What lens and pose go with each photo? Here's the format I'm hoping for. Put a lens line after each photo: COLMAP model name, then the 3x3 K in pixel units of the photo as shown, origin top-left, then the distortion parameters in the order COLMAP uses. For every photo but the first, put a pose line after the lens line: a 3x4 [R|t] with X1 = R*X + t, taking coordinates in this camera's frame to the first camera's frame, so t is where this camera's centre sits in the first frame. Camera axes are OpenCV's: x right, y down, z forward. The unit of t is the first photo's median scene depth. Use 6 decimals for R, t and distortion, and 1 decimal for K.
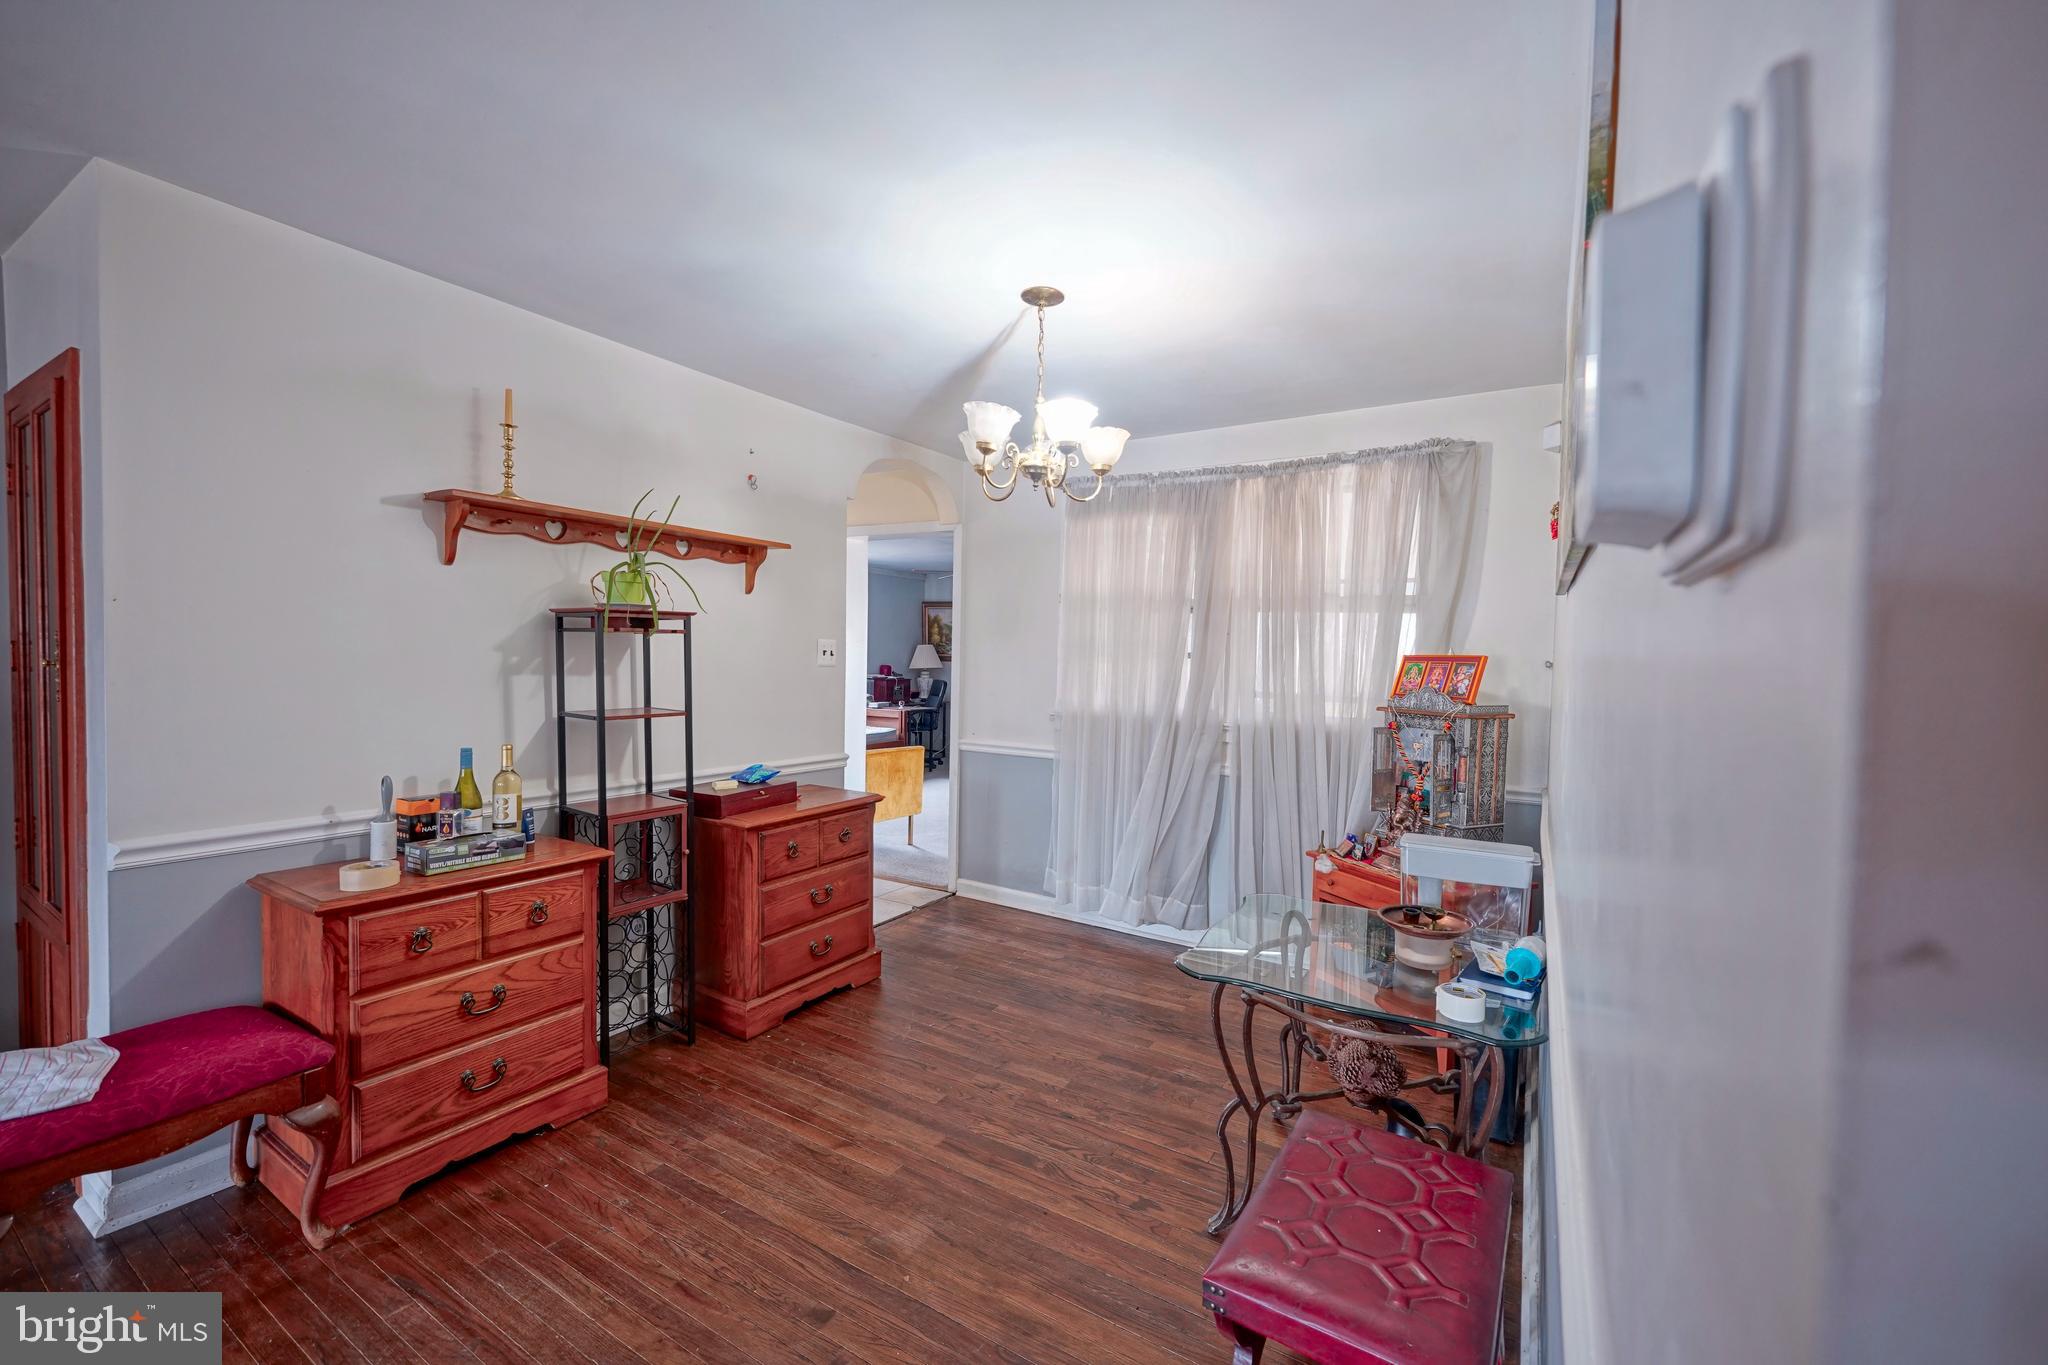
lens RADIAL K [[821.9, 0, 1036.0], [0, 821.9, 683.1], [0, 0, 1]] dist [0.001105, 0.000178]
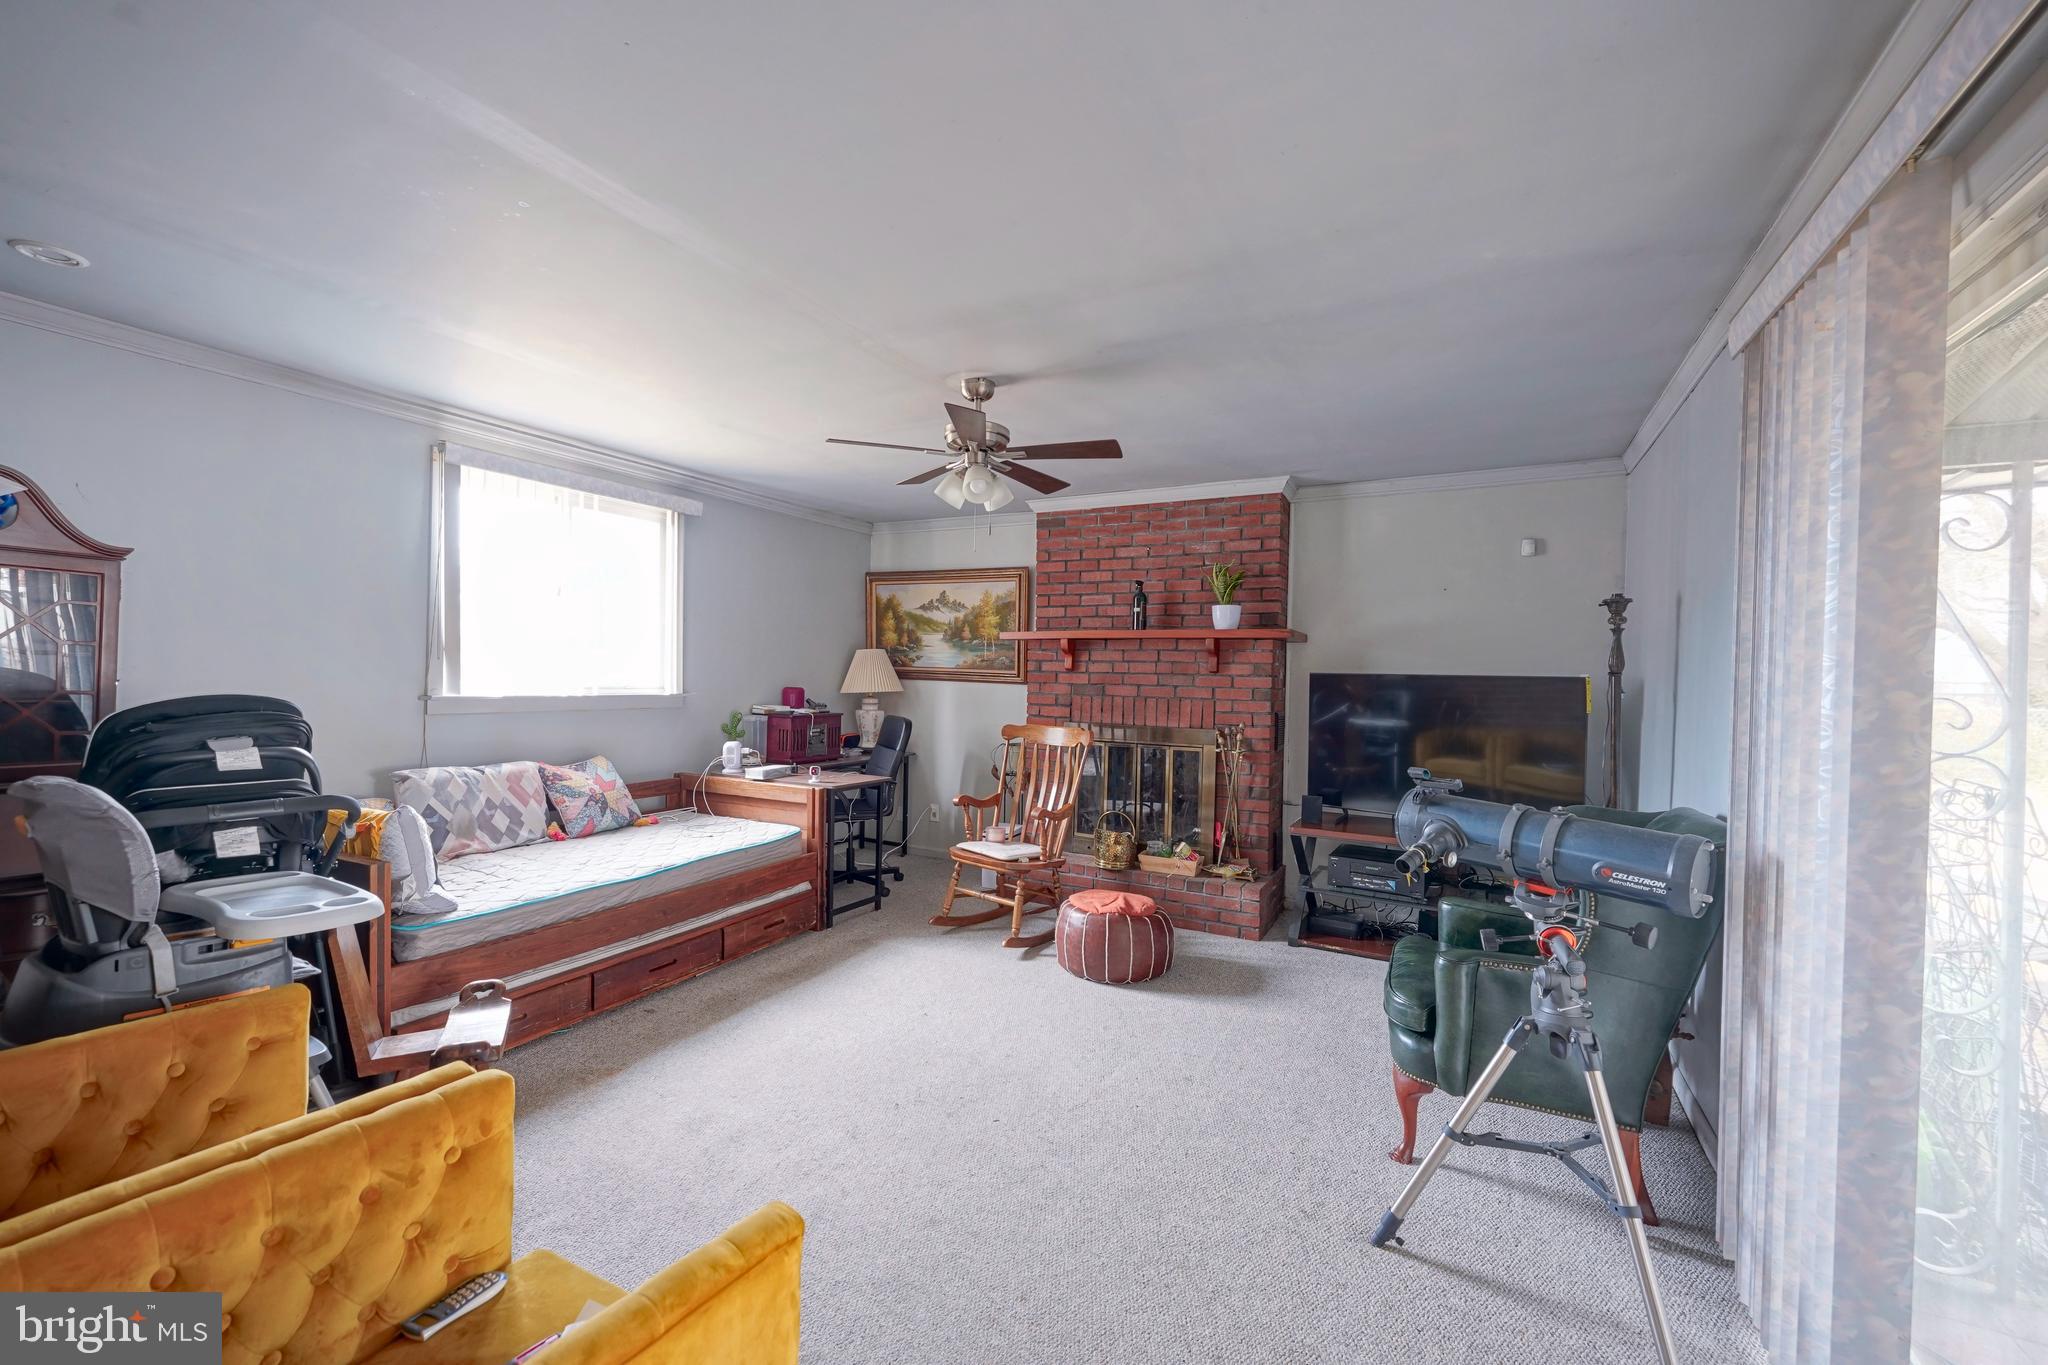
lens RADIAL K [[821.9, 0, 1027.8], [0, 821.9, 682.1], [0, 0, 1]] dist [0.001105, 0.000178]
pose [[0.999041, 0.000369, 0.043783, -0.056343], [0.000636, 0.999736, -0.022955, -0.012672], [-0.043780, 0.022961, 0.998777, 0.466367]]
